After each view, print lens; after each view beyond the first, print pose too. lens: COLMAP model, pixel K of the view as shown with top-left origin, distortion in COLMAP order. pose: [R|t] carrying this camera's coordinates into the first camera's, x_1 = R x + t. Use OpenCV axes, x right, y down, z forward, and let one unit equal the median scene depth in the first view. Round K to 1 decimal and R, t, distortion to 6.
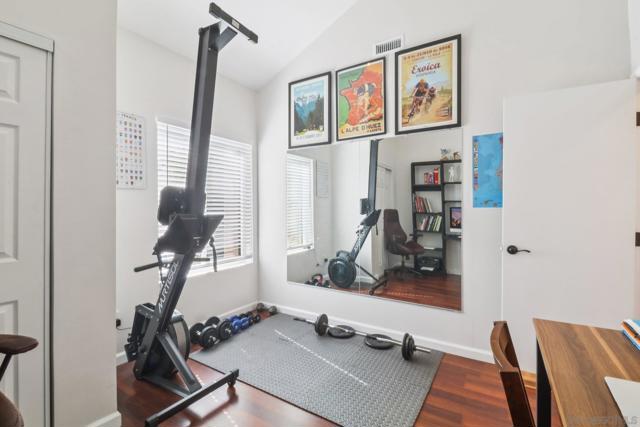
lens RADIAL K [[299.1, 0, 319.2], [0, 299.1, 210.0], [0, 0, 1]] dist [-0.001602, -0.000137]
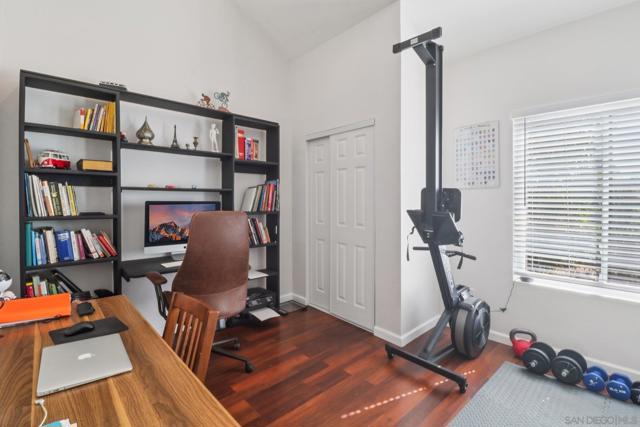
lens RADIAL K [[299.1, 0, 313.4], [0, 299.1, 201.8], [0, 0, 1]] dist [-0.001602, -0.000137]
pose [[-0.279616, 0.000672, -0.960112, 0.647182], [-0.009743, 0.999946, 0.003537, -0.015330], [0.960063, 0.010343, -0.279594, 0.687406]]
